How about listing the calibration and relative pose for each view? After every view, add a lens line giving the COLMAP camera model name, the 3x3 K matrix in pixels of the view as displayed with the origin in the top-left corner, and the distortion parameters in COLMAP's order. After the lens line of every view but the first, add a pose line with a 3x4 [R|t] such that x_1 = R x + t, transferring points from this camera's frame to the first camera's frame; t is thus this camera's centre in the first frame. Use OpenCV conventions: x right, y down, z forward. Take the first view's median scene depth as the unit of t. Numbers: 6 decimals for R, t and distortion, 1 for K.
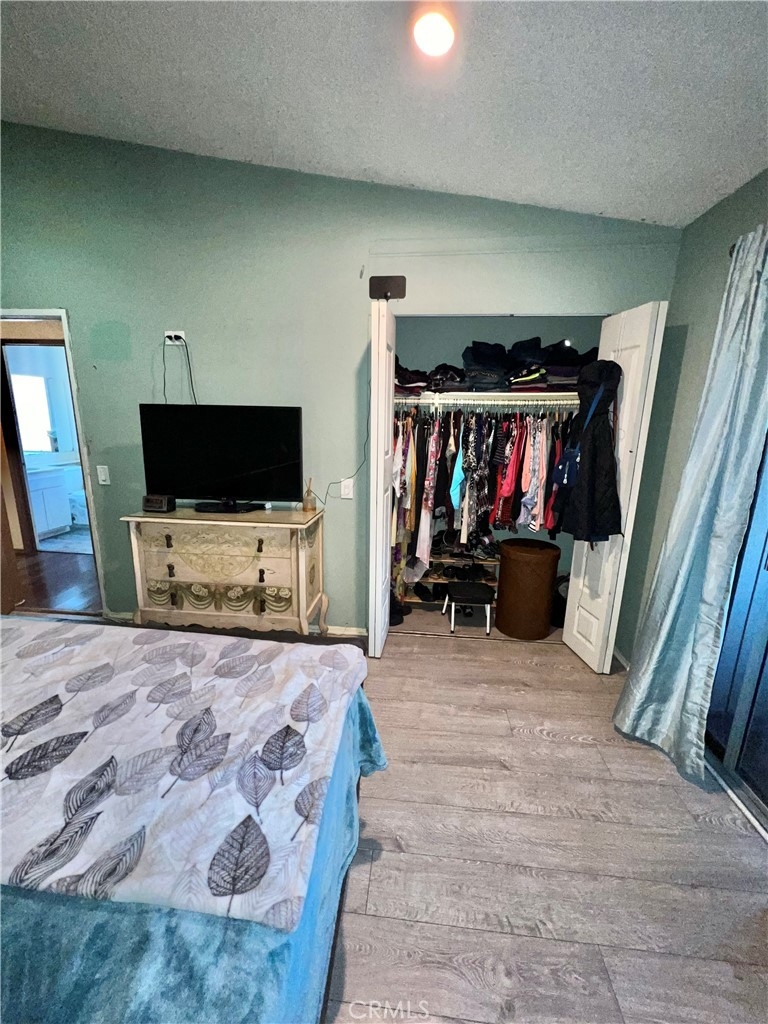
lens RADIAL K [[413.3, 0, 384.0], [0, 413.3, 512.0], [0, 0, 1]] dist [0.000972, 0.000891]
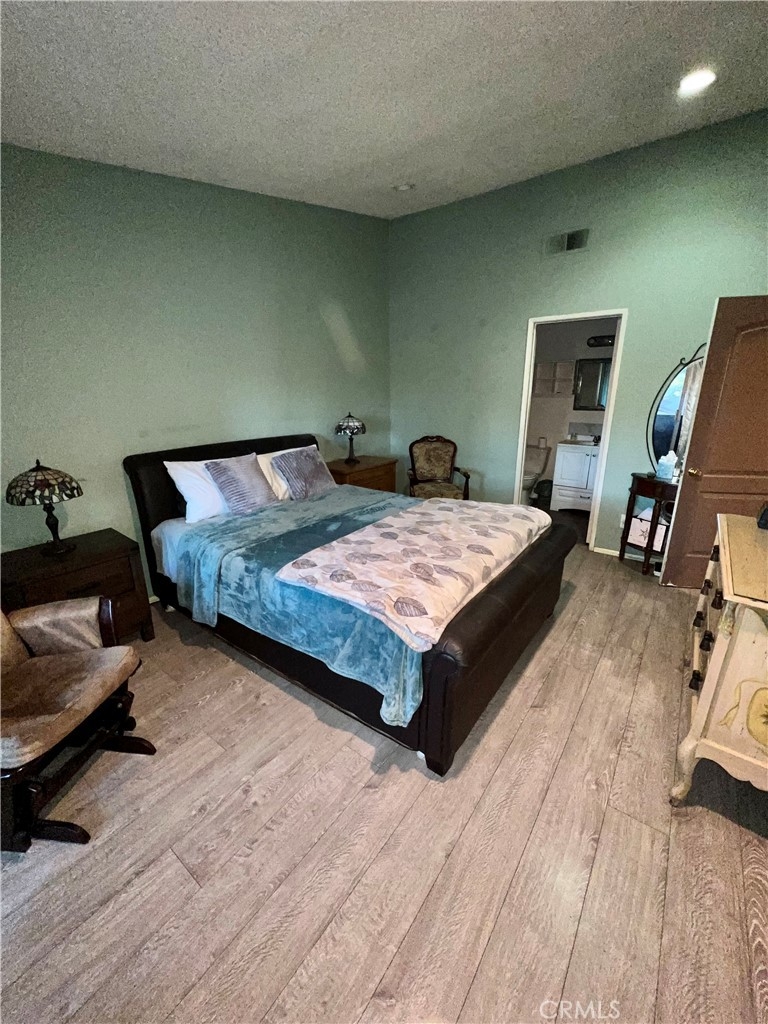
lens RADIAL K [[413.3, 0, 384.0], [0, 413.3, 512.0], [0, 0, 1]] dist [0.000972, 0.000891]
pose [[-0.521249, 0.228855, -0.822146, 1.020065], [-0.192453, 0.907034, 0.374502, -0.393464], [0.831421, 0.353433, -0.428747, 1.653413]]
